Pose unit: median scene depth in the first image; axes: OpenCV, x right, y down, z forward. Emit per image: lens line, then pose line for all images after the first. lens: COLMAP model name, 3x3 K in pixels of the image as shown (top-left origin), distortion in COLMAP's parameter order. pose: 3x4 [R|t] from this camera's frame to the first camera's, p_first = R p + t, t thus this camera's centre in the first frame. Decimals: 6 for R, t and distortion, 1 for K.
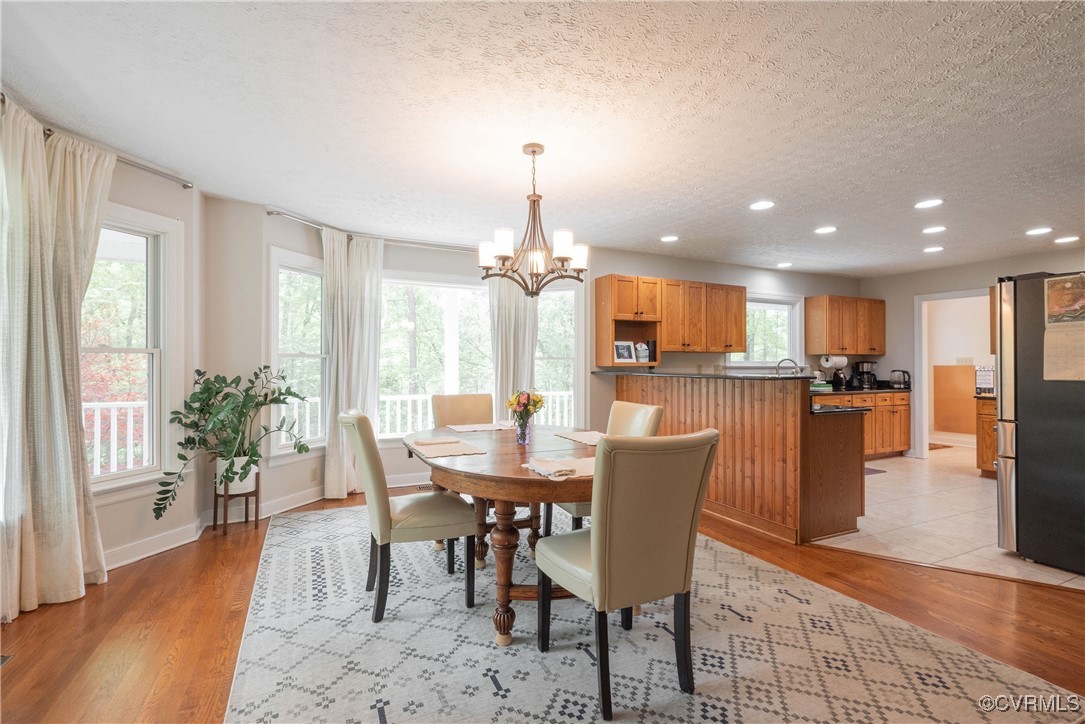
lens RADIAL K [[485.0, 0, 540.4], [0, 485.0, 362.5], [0, 0, 1]] dist [-0.002349, 0.001474]
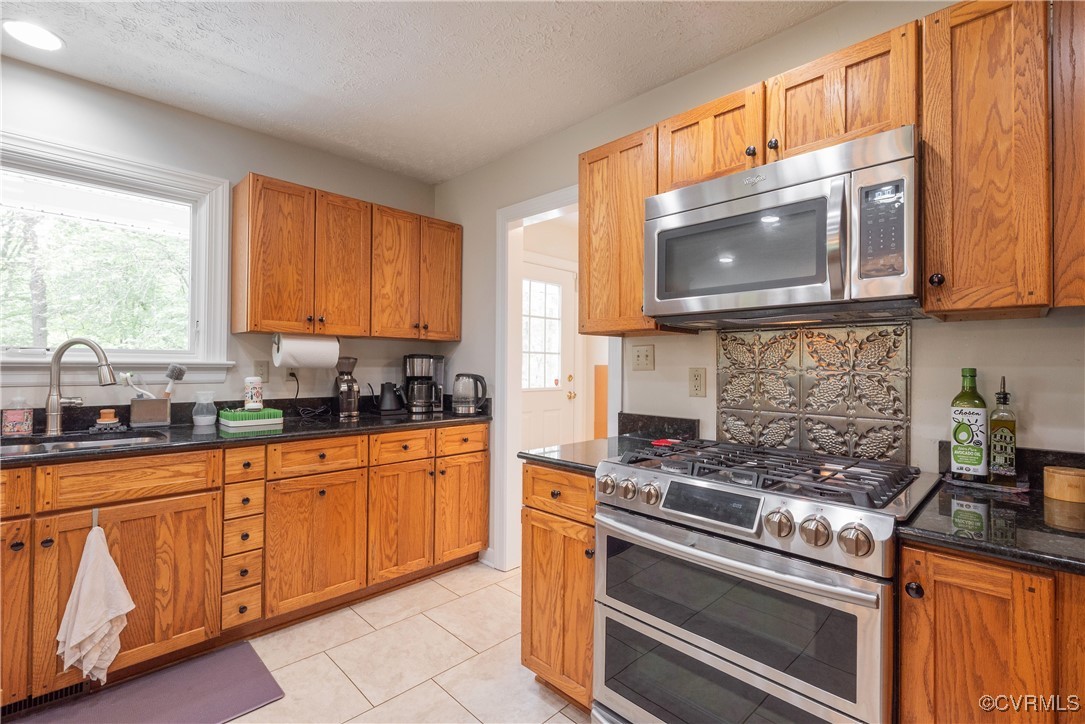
lens RADIAL K [[485.0, 0, 544.4], [0, 485.0, 362.7], [0, 0, 1]] dist [-0.002349, 0.001474]
pose [[0.940596, 0.008544, 0.339419, 0.834663], [-0.007943, 0.999963, -0.003160, 0.007430], [-0.339434, 0.000277, 0.940630, 0.704097]]
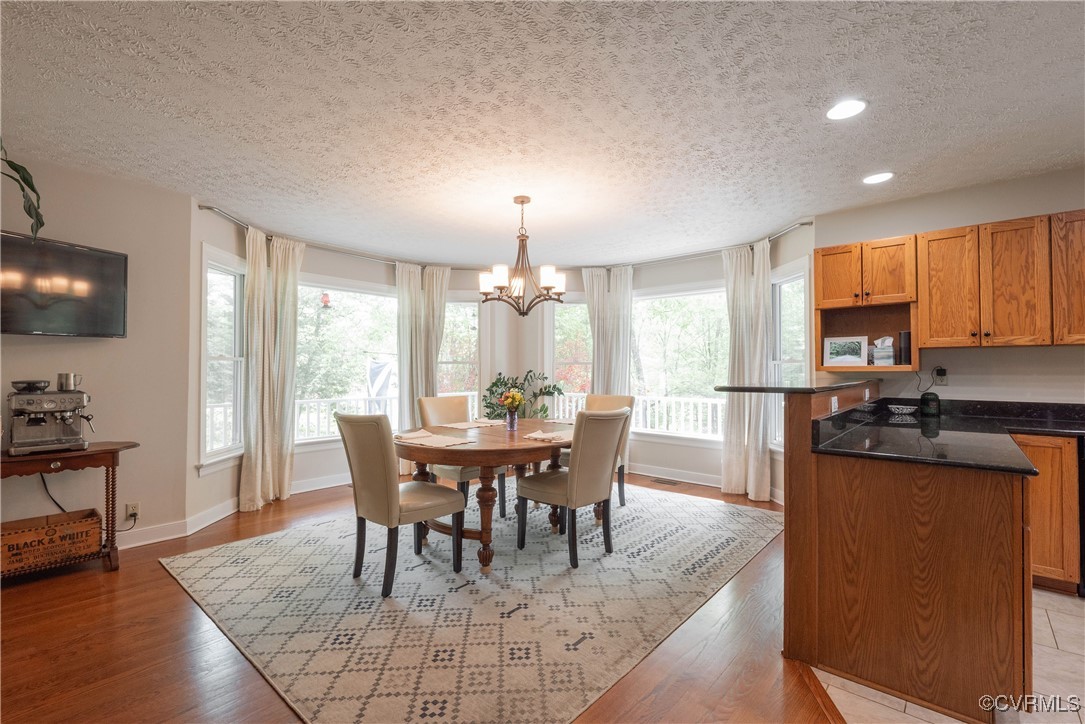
lens RADIAL K [[485.0, 0, 541.0], [0, 485.0, 361.5], [0, 0, 1]] dist [-0.002349, 0.001474]
pose [[0.396242, -0.015583, -0.918014, 0.637585], [0.003353, 0.999874, -0.015525, 0.002488], [0.918140, 0.003074, 0.396244, 0.298101]]
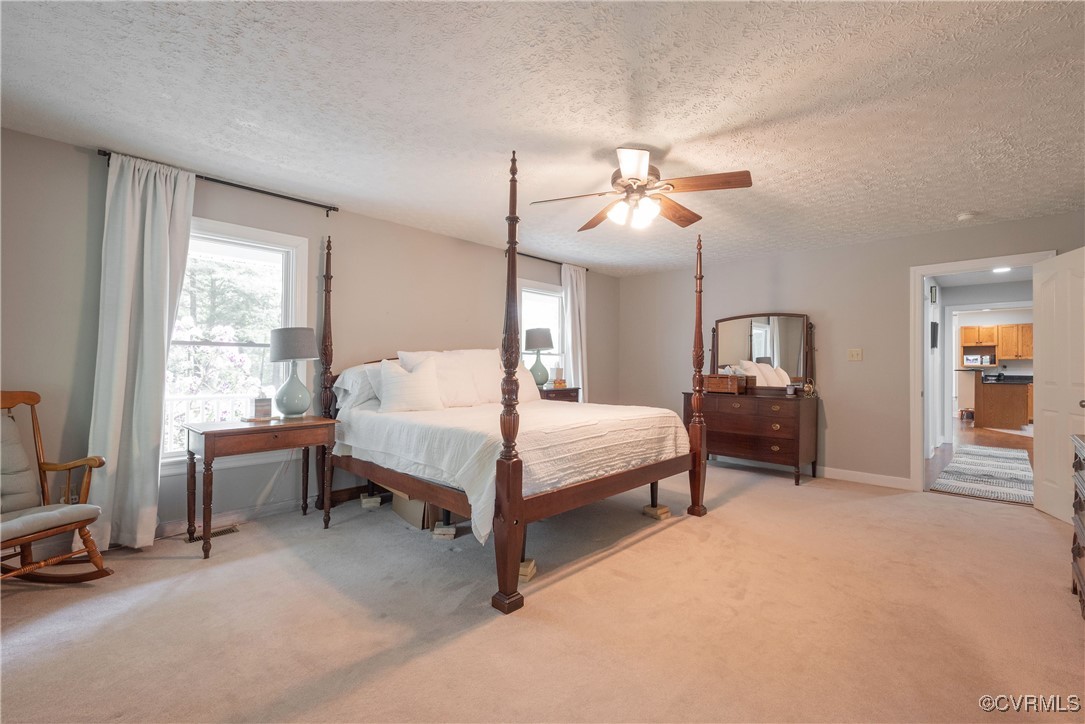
lens RADIAL K [[452.6, 0, 547.1], [0, 452.6, 362.8], [0, 0, 1]] dist [-0.000257, -0.000092]
pose [[0.330965, -0.008676, -0.943603, 1.465969], [-0.010654, 0.999860, -0.012930, 0.037985], [0.943583, 0.014332, 0.330826, -1.514040]]
